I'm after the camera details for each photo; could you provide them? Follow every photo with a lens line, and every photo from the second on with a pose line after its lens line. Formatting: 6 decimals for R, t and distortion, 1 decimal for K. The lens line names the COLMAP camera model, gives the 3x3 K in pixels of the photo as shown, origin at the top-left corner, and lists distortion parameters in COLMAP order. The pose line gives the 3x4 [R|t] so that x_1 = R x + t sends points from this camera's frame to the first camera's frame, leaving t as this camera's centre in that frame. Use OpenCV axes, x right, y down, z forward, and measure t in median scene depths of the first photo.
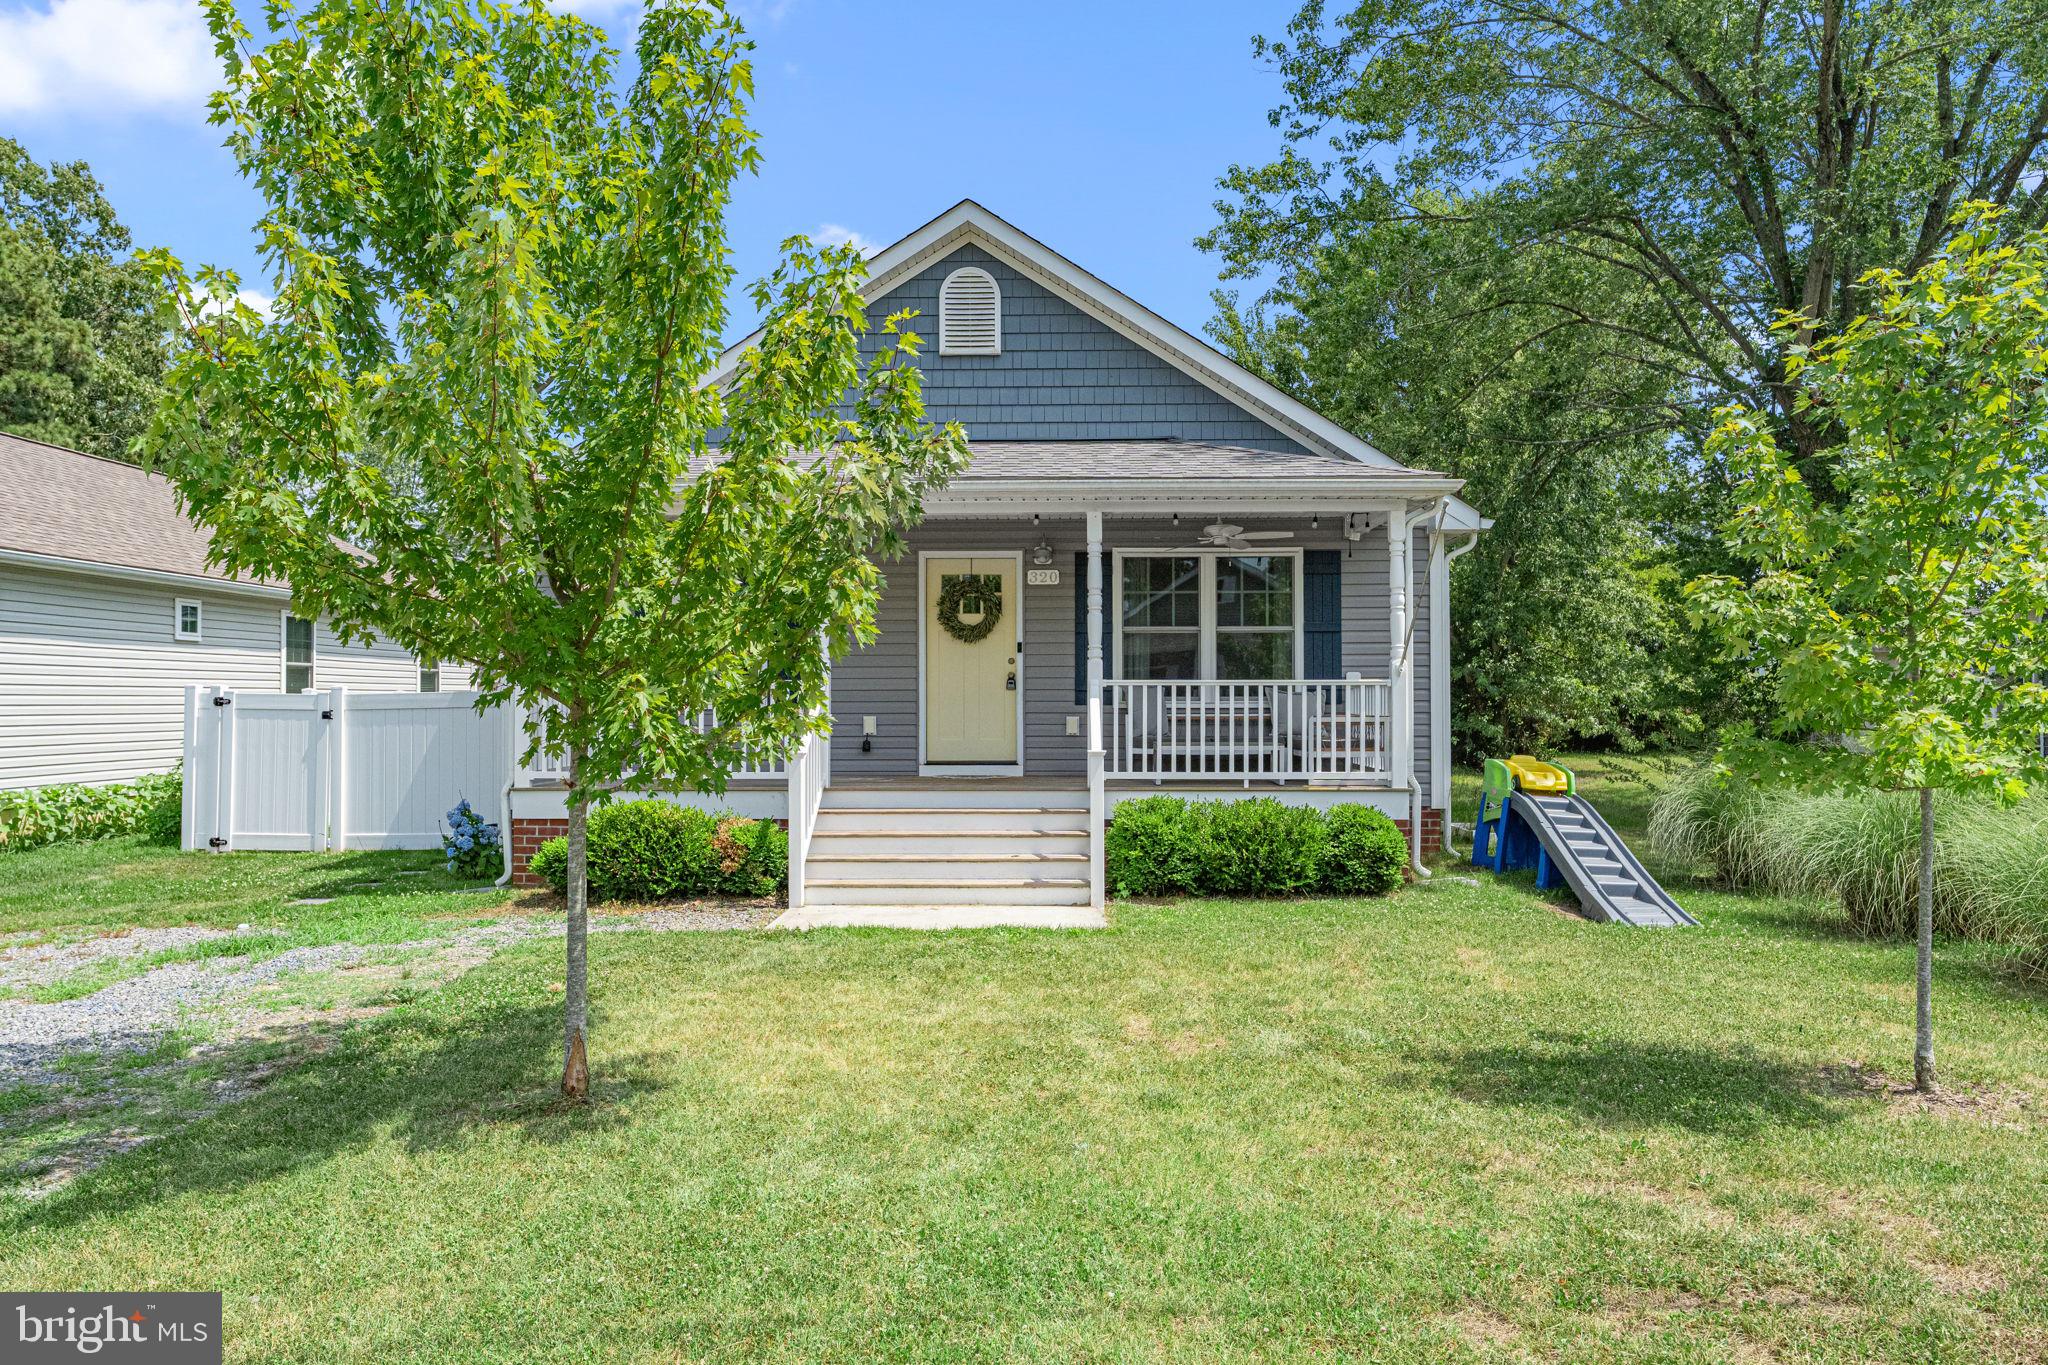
lens RADIAL K [[1413.2, 0, 1017.4], [0, 1413.2, 661.5], [0, 0, 1]] dist [-0.003456, -0.001896]
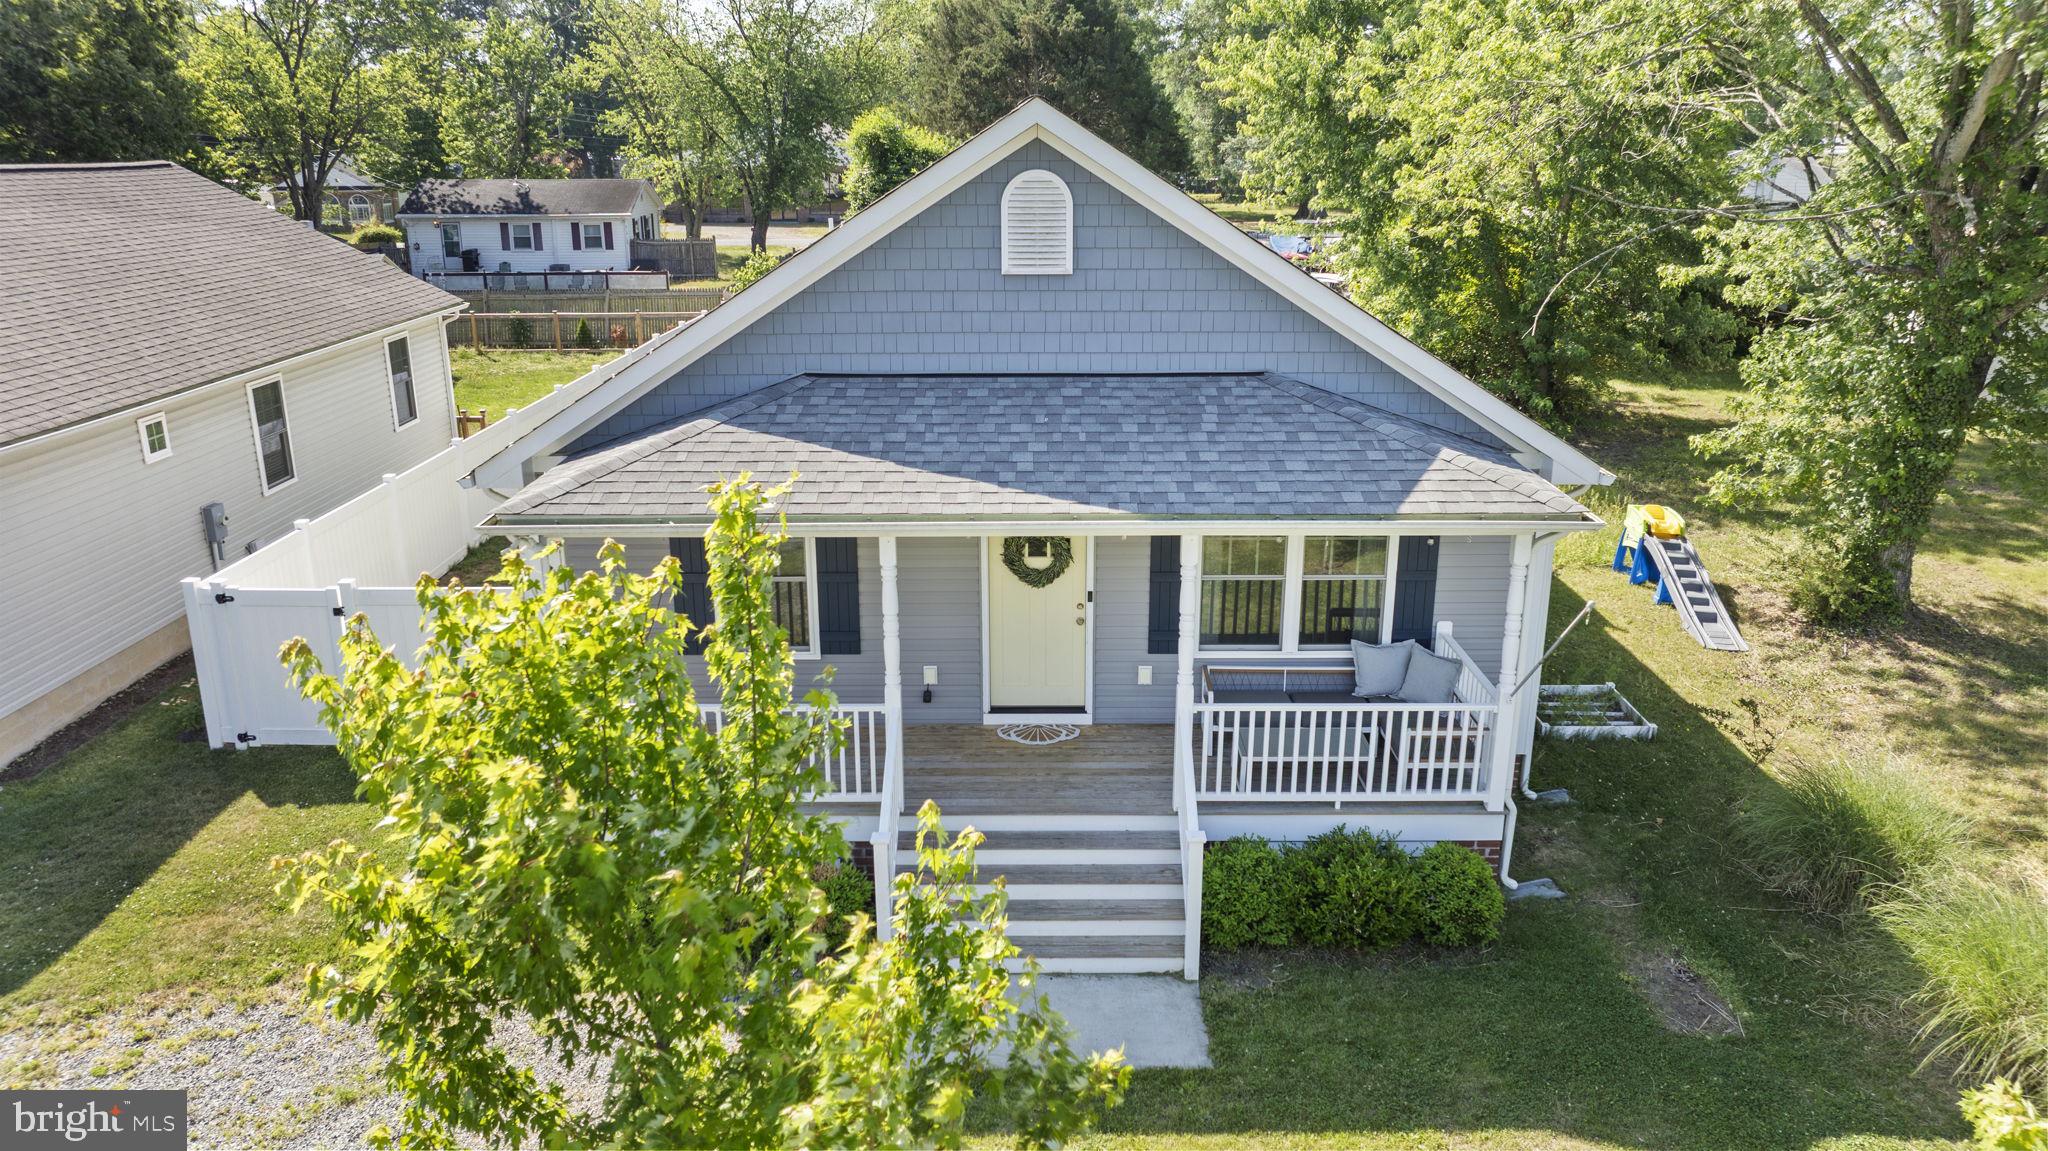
lens RADIAL K [[1420.3, 0, 1024.0], [0, 1420.3, 575.5], [0, 0, 1]] dist [-0.008137, 0.001486]
pose [[0.999689, -0.007746, 0.023711, -0.064461], [-0.000267, 0.947186, 0.320685, -0.325071], [-0.024943, -0.320592, 0.946889, 0.121153]]
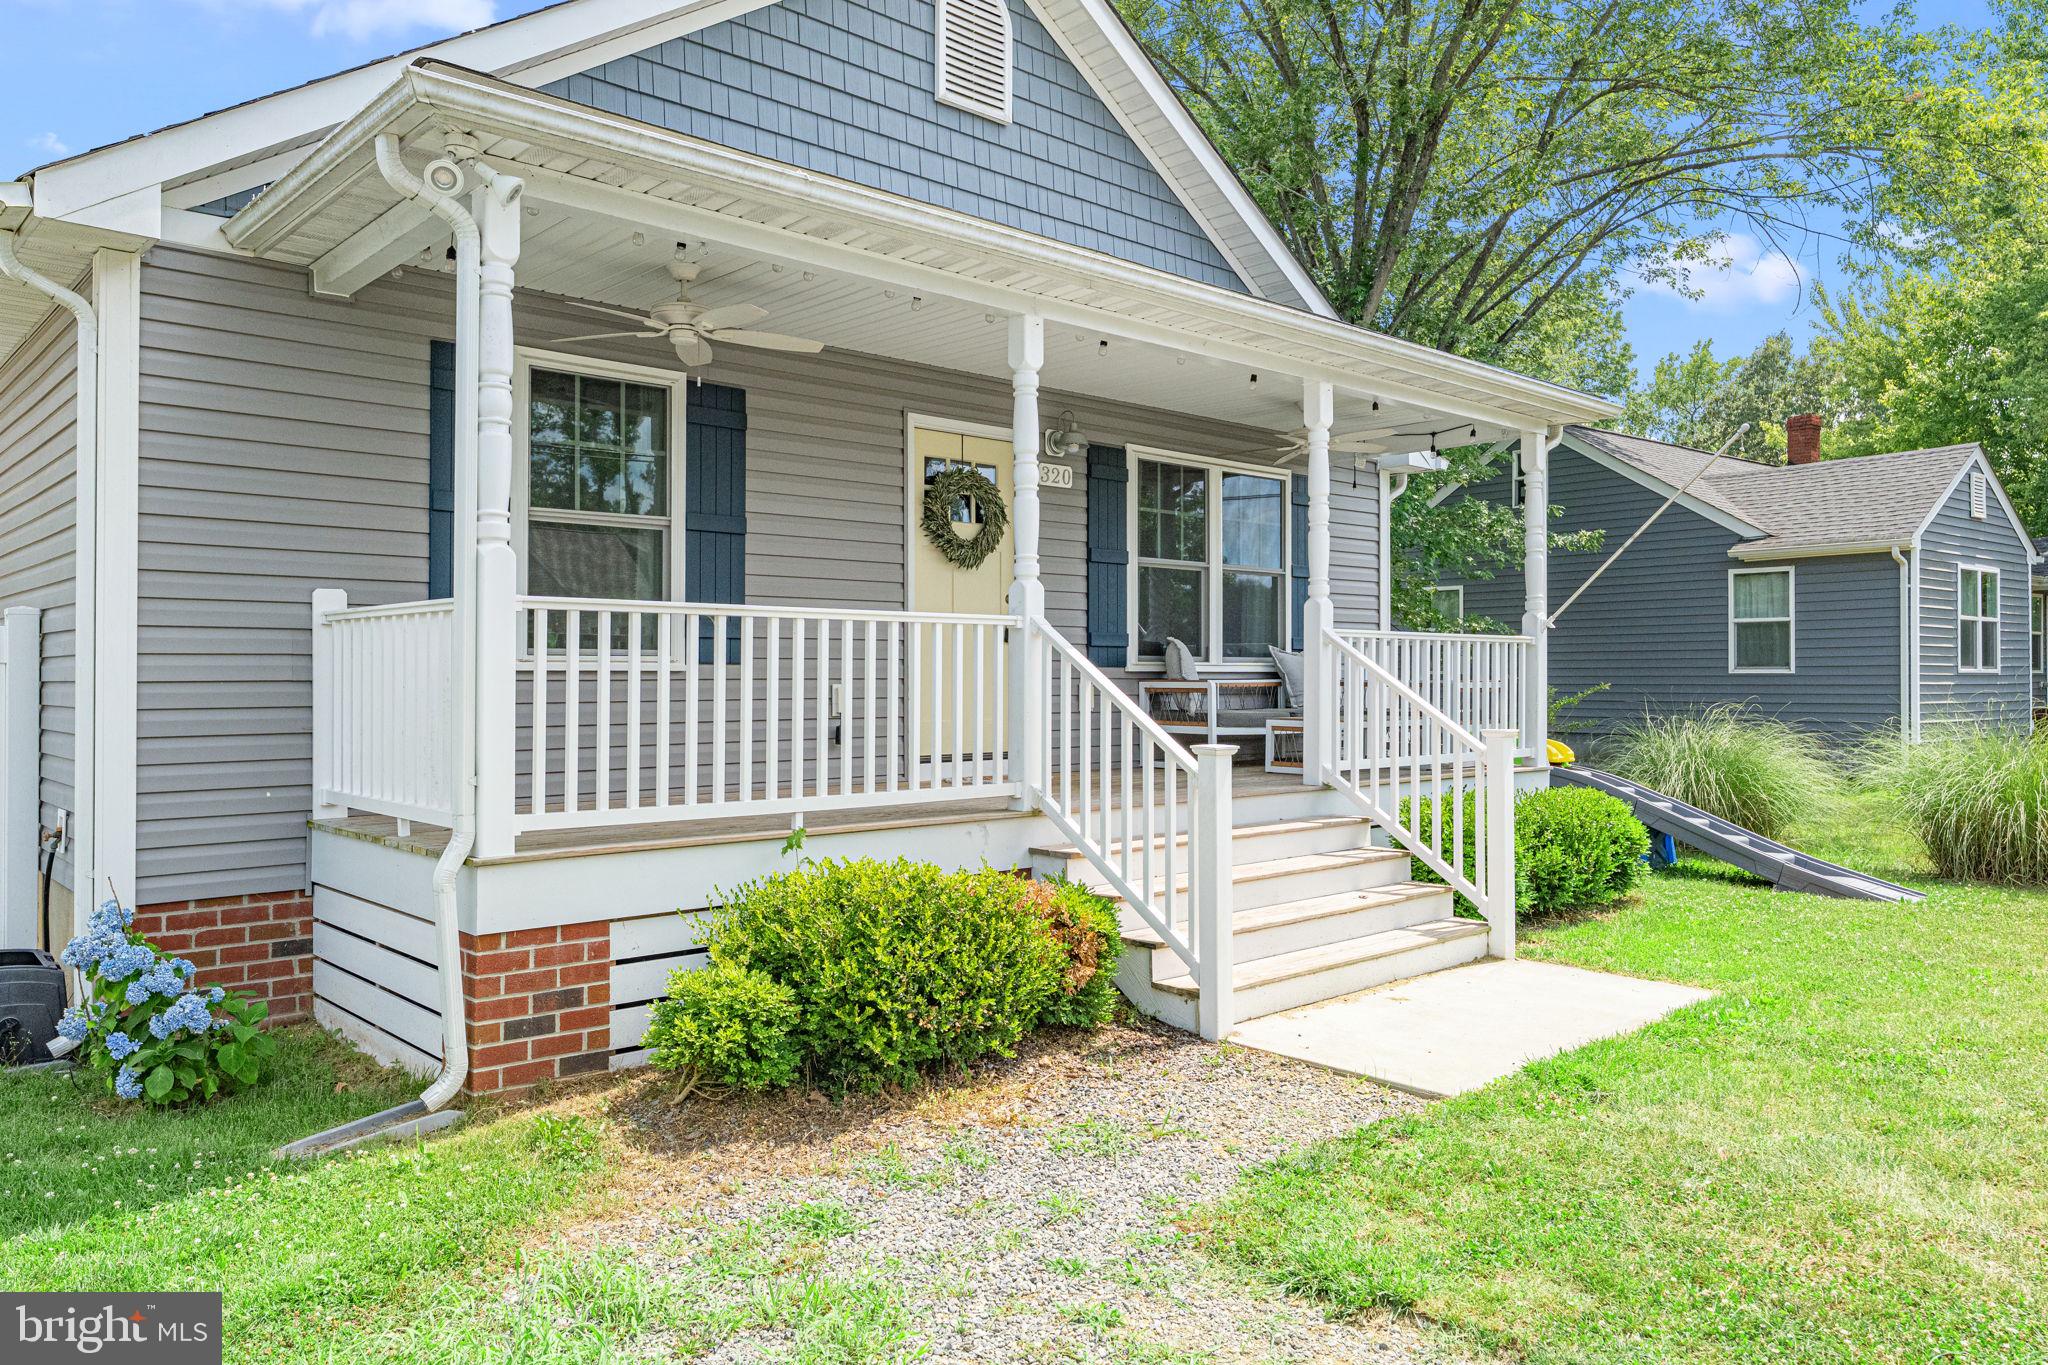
lens RADIAL K [[1413.2, 0, 1017.4], [0, 1413.2, 661.5], [0, 0, 1]] dist [-0.003456, -0.001896]
pose [[0.719154, 0.008980, 0.694793, -0.462417], [-0.018348, 0.999813, 0.006069, 0.024793], [-0.694609, -0.017113, 0.719184, 0.533881]]
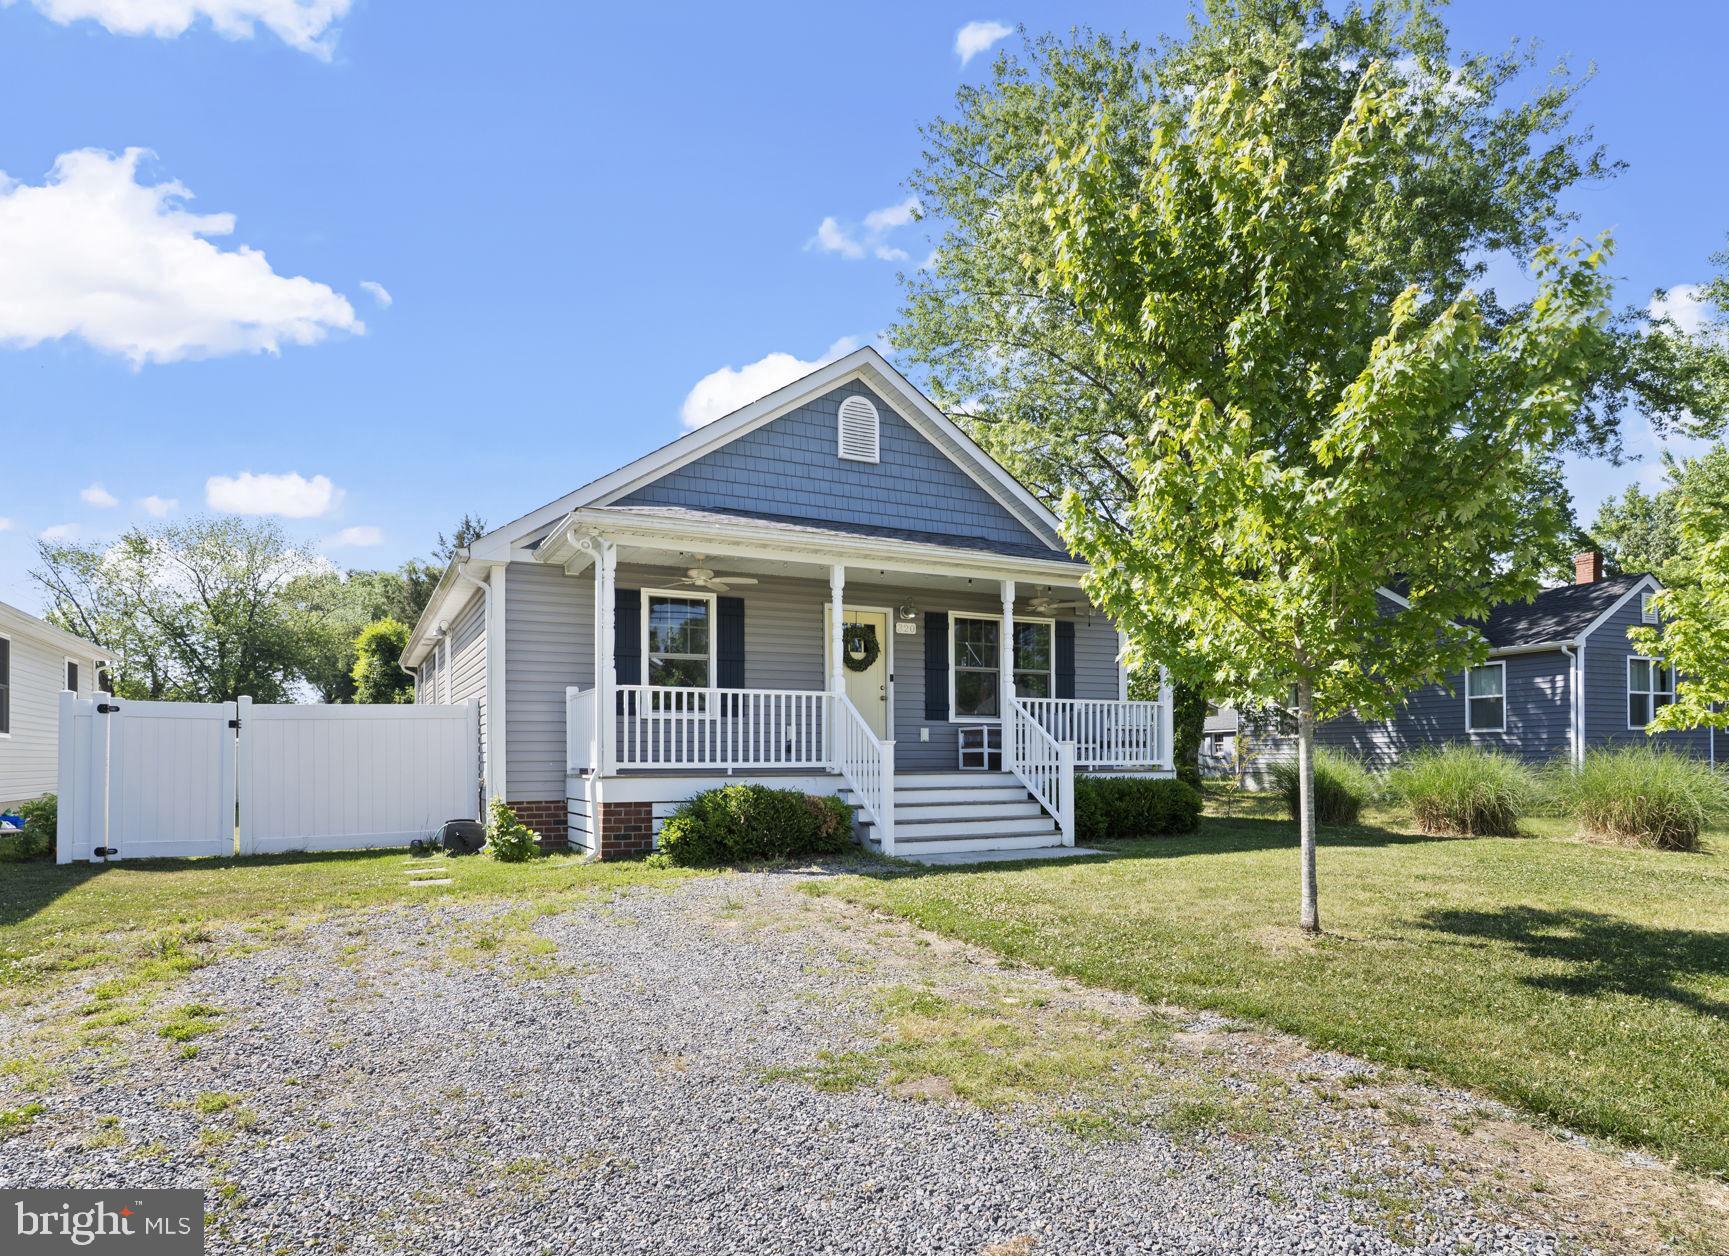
lens RADIAL K [[998.8, 0, 859.9], [0, 998.8, 752.9], [0, 0, 1]] dist [-0.002828, -0.000885]
pose [[0.878038, 0.000813, 0.478590, -0.496657], [-0.008543, 0.999866, 0.013975, 0.050203], [-0.478515, -0.016359, 0.877927, 0.156445]]
